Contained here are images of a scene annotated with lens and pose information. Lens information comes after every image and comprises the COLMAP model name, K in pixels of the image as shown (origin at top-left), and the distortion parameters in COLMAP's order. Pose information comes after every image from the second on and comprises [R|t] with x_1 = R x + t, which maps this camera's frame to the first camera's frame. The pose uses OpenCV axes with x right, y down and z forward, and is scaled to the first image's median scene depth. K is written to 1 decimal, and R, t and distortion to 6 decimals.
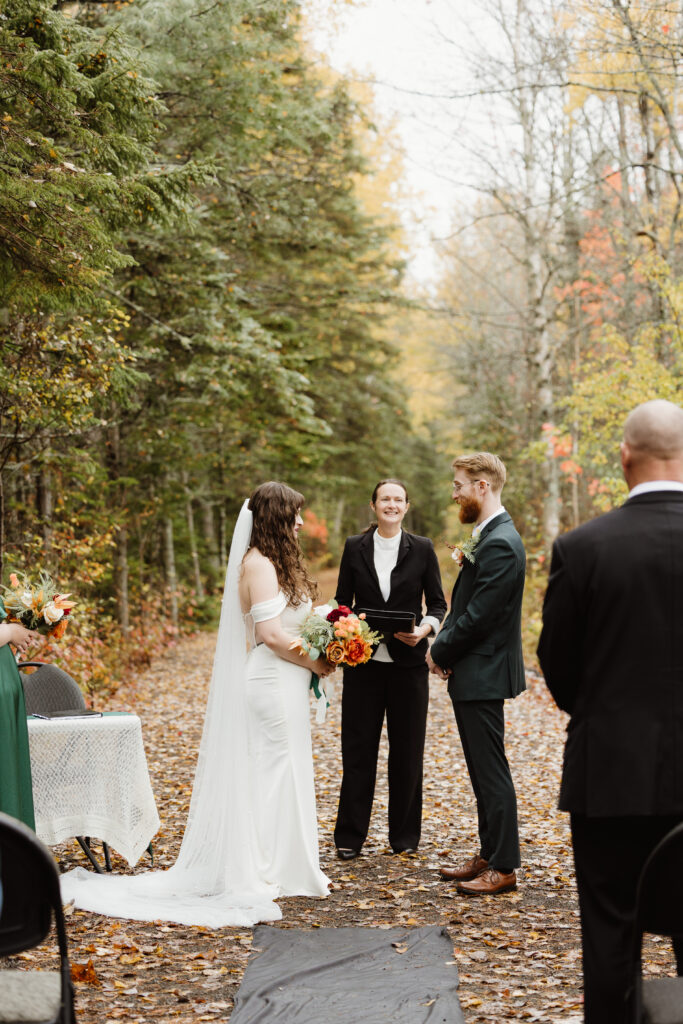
lens RADIAL K [[3034.3, 0, 338.3], [0, 3034.3, 510.3], [0, 0, 1]] dist [0.046188, 0.000000]
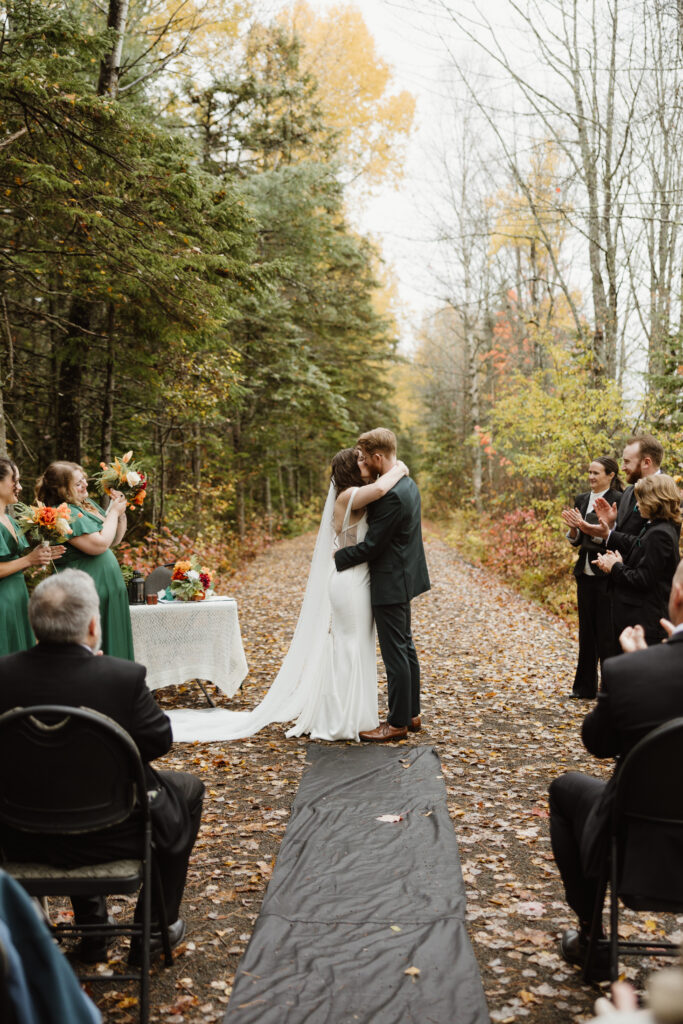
lens RADIAL K [[2424.3, 0, 341.3], [0, 2424.3, 511.3], [0, 0, 1]] dist [-0.038257, 0.000000]
pose [[0.999861, 0.011157, -0.012415, 0.005439], [-0.010915, 0.999752, 0.019394, -0.004412], [0.012628, -0.019255, 0.999735, -0.395129]]
